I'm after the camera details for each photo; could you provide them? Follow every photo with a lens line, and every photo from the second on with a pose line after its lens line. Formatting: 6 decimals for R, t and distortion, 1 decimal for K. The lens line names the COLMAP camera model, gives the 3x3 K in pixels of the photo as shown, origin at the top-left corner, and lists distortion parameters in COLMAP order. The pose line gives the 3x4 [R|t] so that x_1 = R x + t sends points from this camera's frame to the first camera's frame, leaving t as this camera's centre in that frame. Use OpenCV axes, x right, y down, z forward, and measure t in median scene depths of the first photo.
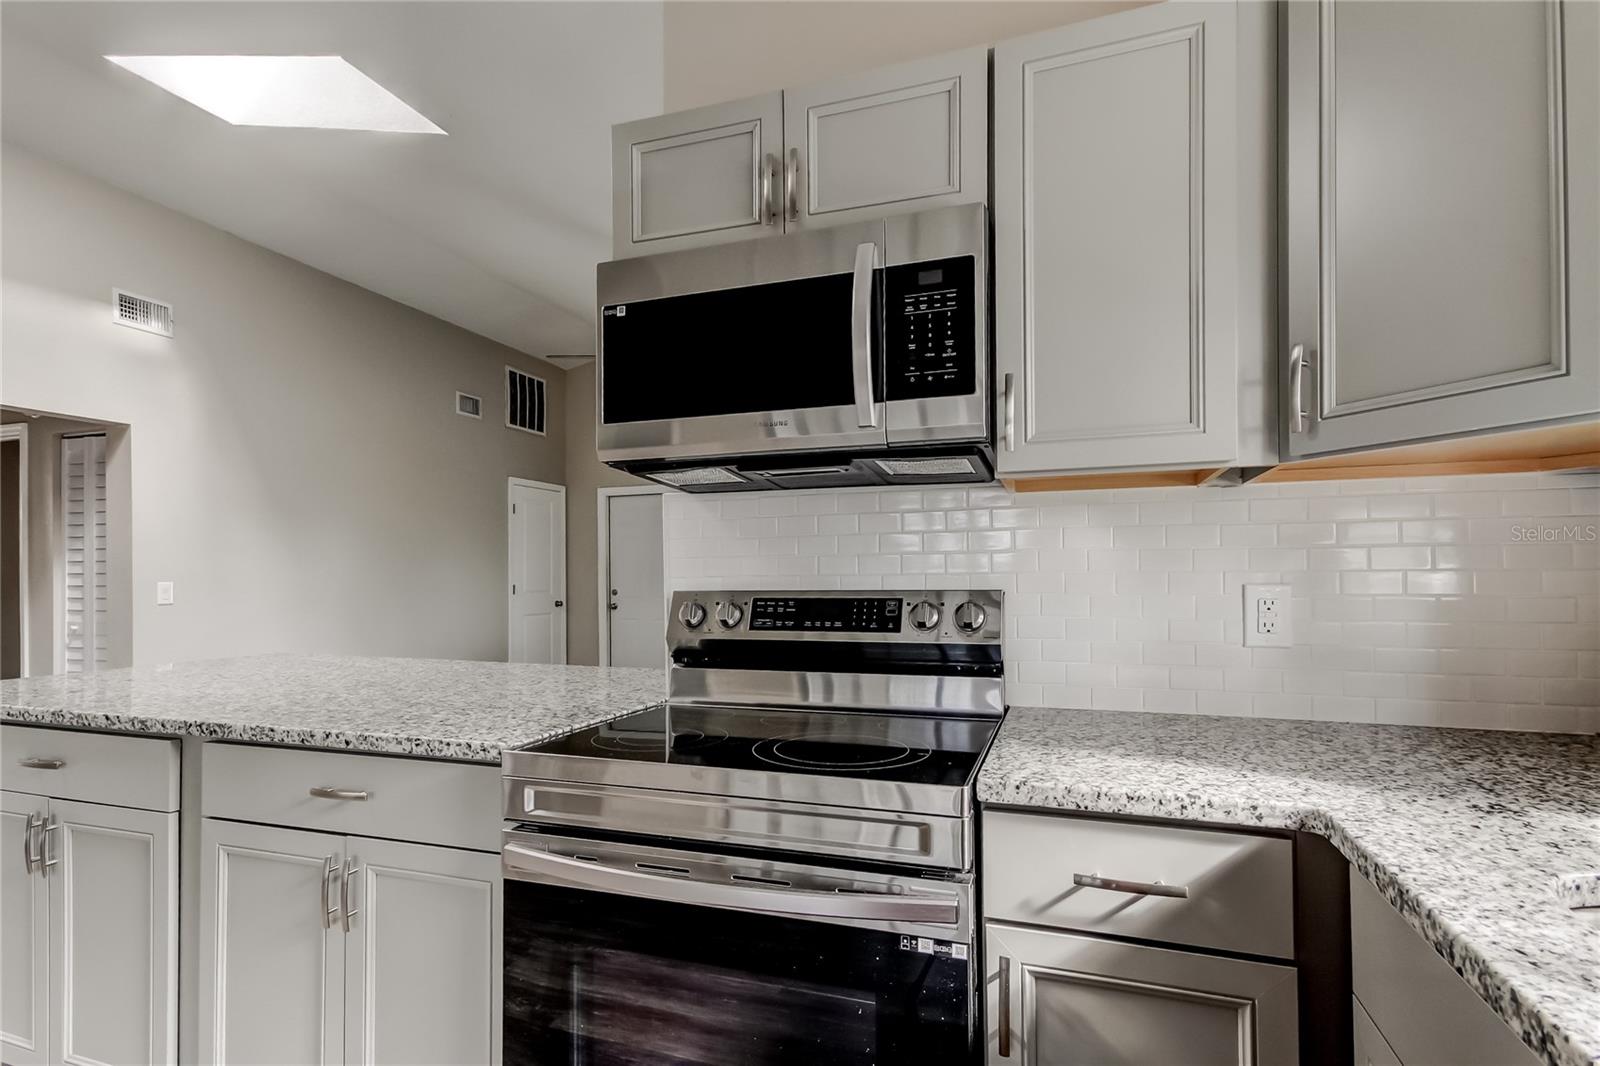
lens RADIAL K [[787.5, 0, 800.0], [0, 787.5, 570.2], [0, 0, 1]] dist [0.015786, -0.000100]
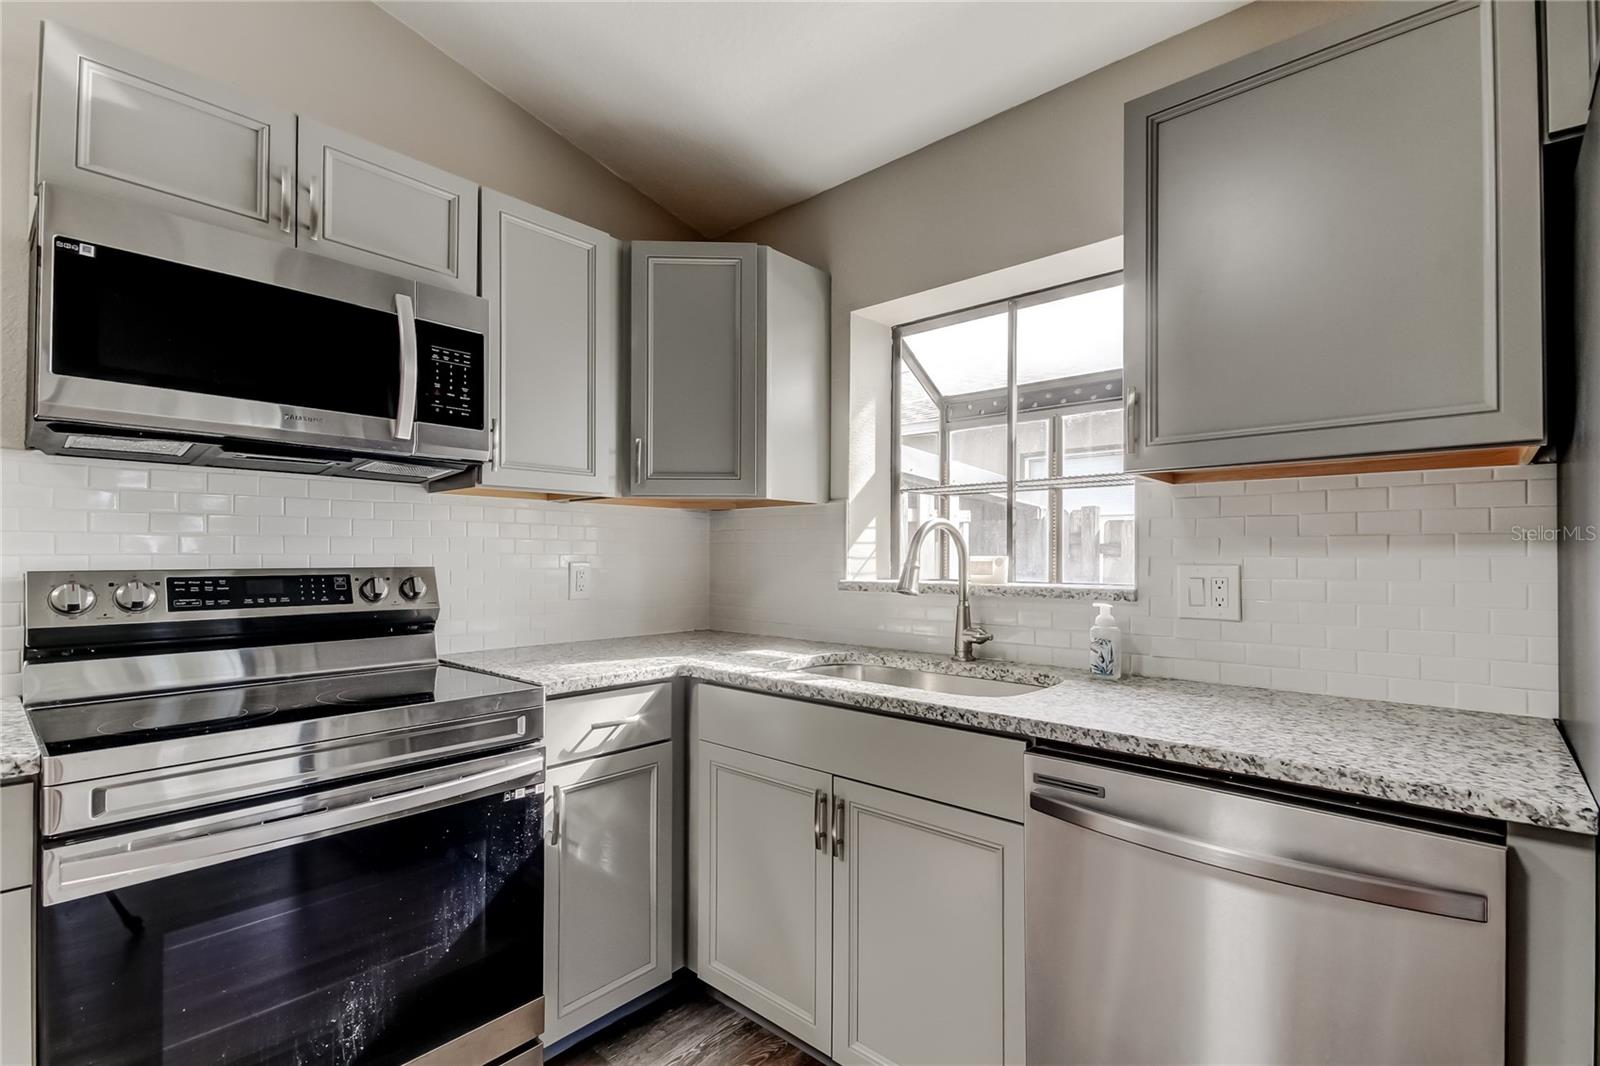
lens RADIAL K [[746.1, 0, 803.3], [0, 746.1, 546.7], [0, 0, 1]] dist [0.028531, 0.000184]
pose [[0.386226, 0.018890, 0.922211, -0.650731], [-0.015065, 0.999786, -0.014170, -0.000194], [-0.922281, -0.008420, 0.386428, -0.057797]]
